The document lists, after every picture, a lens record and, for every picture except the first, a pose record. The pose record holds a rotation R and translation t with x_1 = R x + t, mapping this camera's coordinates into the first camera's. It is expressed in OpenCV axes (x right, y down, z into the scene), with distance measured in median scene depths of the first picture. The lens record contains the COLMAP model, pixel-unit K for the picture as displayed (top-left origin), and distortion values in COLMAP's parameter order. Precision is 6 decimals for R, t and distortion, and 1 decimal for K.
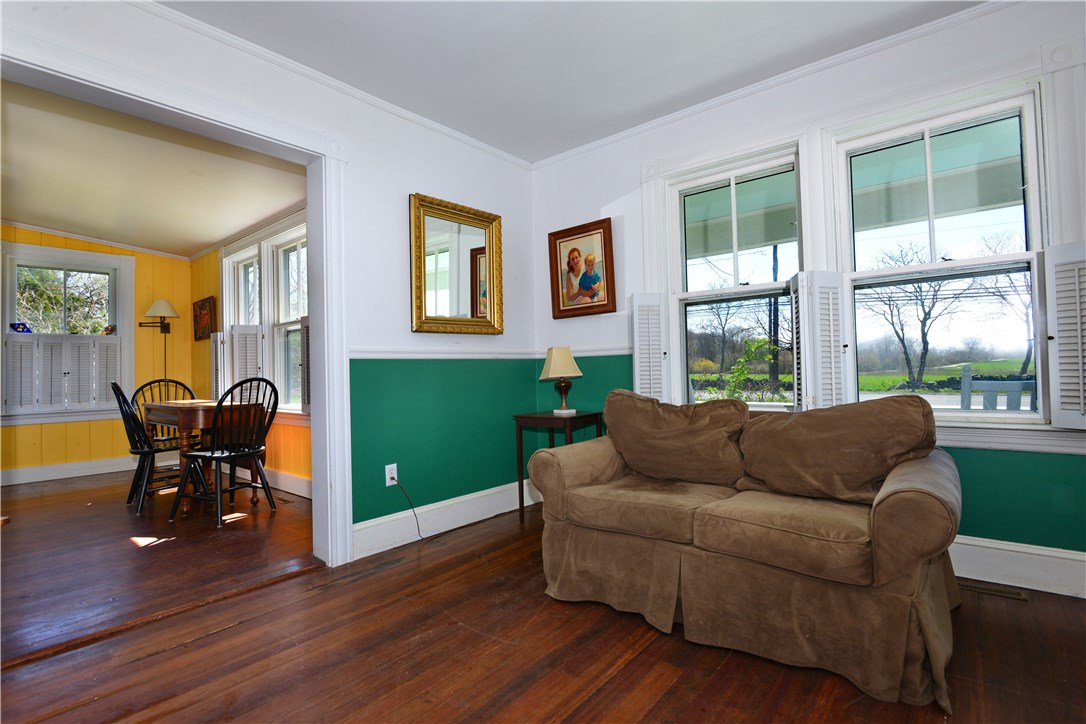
lens RADIAL K [[516.5, 0, 542.5], [0, 516.5, 358.3], [0, 0, 1]] dist [-0.011143, 0.000825]
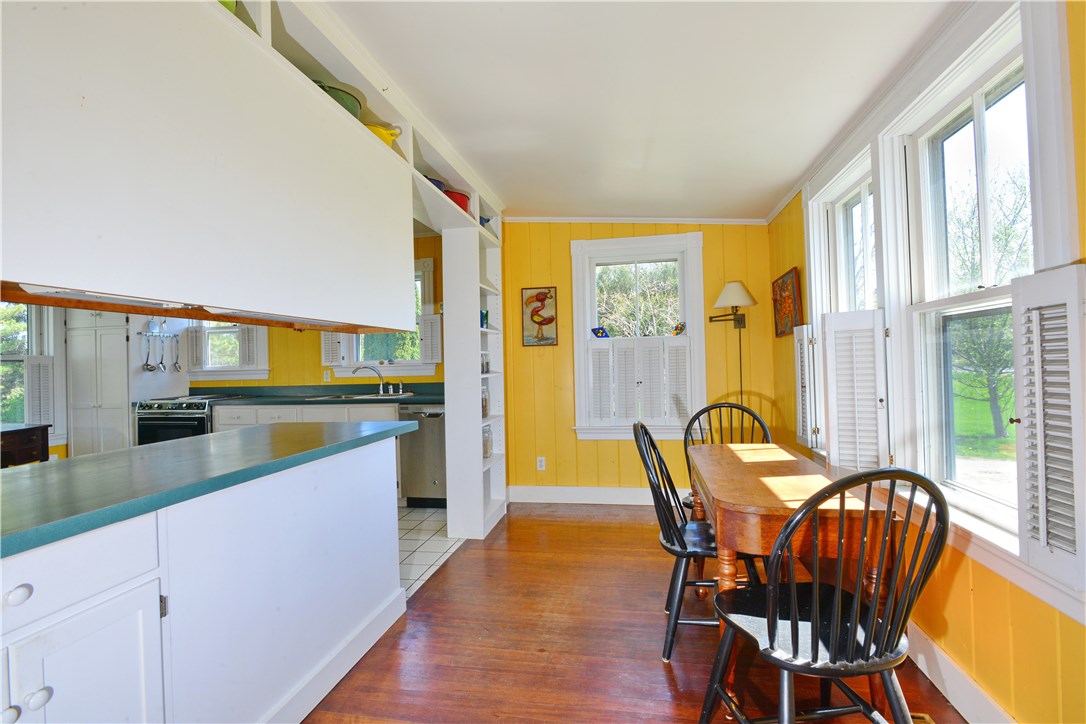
lens RADIAL K [[516.5, 0, 542.5], [0, 516.5, 358.3], [0, 0, 1]] dist [-0.011143, 0.000825]
pose [[0.486832, 0.003325, -0.873489, -0.417313], [0.035985, 0.999067, 0.023860, -0.062169], [0.872754, -0.043049, 0.486259, 0.722335]]
